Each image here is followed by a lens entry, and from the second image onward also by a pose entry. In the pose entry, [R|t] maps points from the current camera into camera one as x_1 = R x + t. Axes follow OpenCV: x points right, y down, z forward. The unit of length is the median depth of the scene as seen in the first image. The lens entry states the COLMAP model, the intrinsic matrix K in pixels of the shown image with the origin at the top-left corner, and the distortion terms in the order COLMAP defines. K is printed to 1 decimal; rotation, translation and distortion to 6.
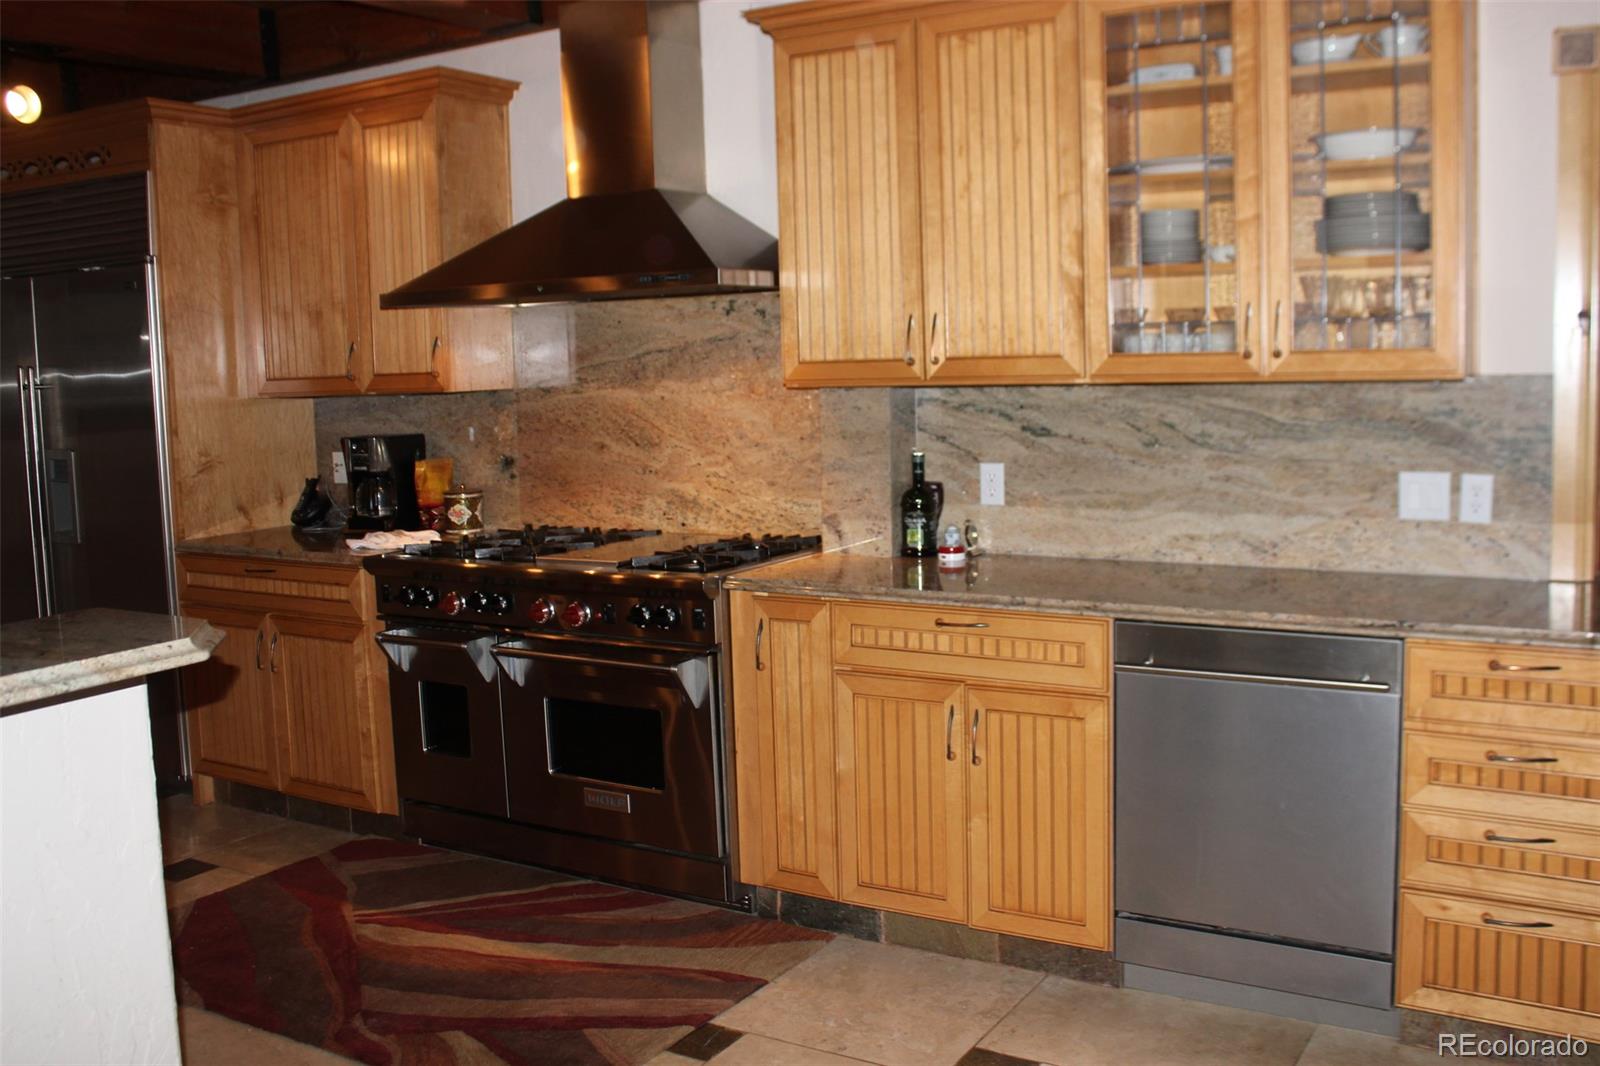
lens RADIAL K [[1478.4, 0, 798.4], [0, 1478.4, 518.4], [0, 0, 1]] dist [-0.103052, 0.000000]
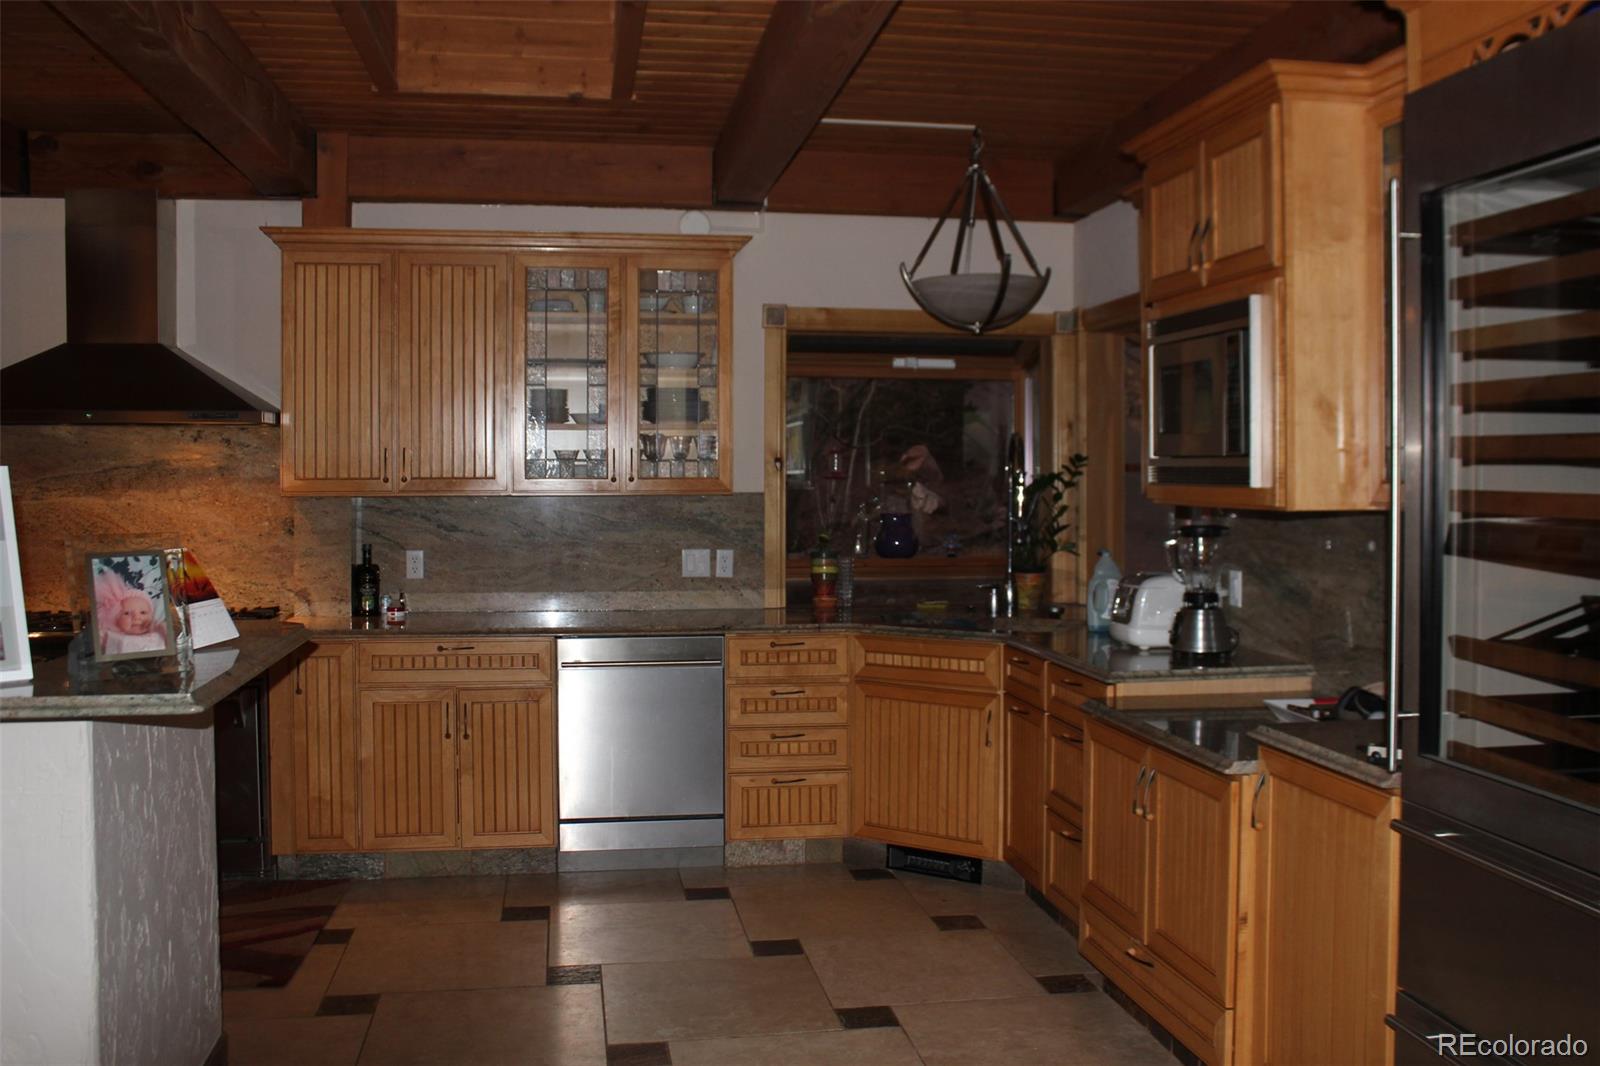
lens RADIAL K [[1478.4, 0, 801.2], [0, 1478.4, 531.3], [0, 0, 1]] dist [-0.103052, 0.000000]
pose [[0.758569, 0.004350, 0.651578, -0.560662], [0.049807, 0.996665, -0.064639, 0.060775], [-0.649687, 0.081486, 0.755822, -0.372793]]
